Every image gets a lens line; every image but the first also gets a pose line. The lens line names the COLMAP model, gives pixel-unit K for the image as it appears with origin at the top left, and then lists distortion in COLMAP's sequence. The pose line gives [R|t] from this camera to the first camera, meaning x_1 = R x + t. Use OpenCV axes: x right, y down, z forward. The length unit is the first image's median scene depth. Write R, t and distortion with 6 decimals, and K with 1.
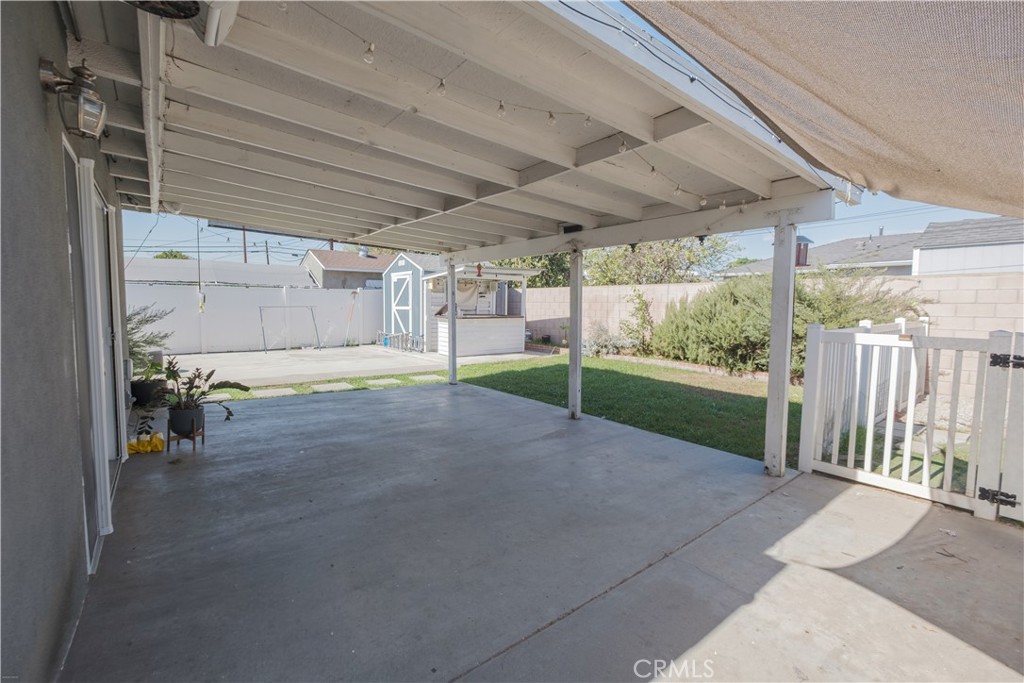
lens RADIAL K [[450.7, 0, 511.7], [0, 450.7, 336.9], [0, 0, 1]] dist [-0.001214, 0.000029]
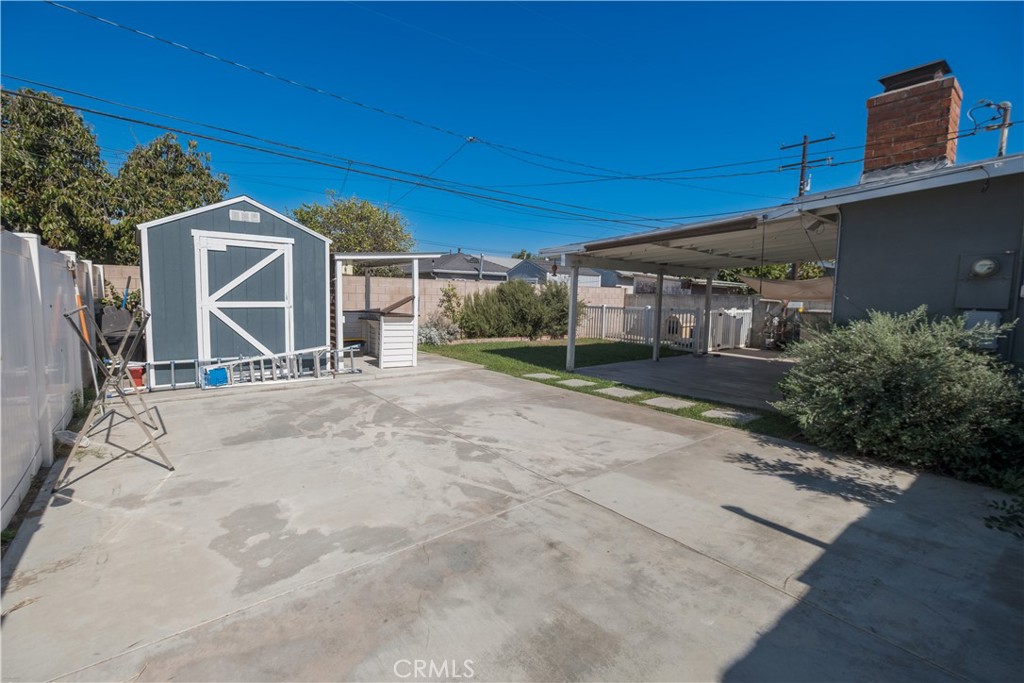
lens RADIAL K [[450.7, 0, 511.7], [0, 450.7, 336.9], [0, 0, 1]] dist [-0.001214, 0.000029]
pose [[-0.005927, -0.101836, 0.994784, -0.796883], [0.042612, 0.993872, 0.101997, -0.070422], [-0.999074, 0.042995, -0.001552, 0.735554]]
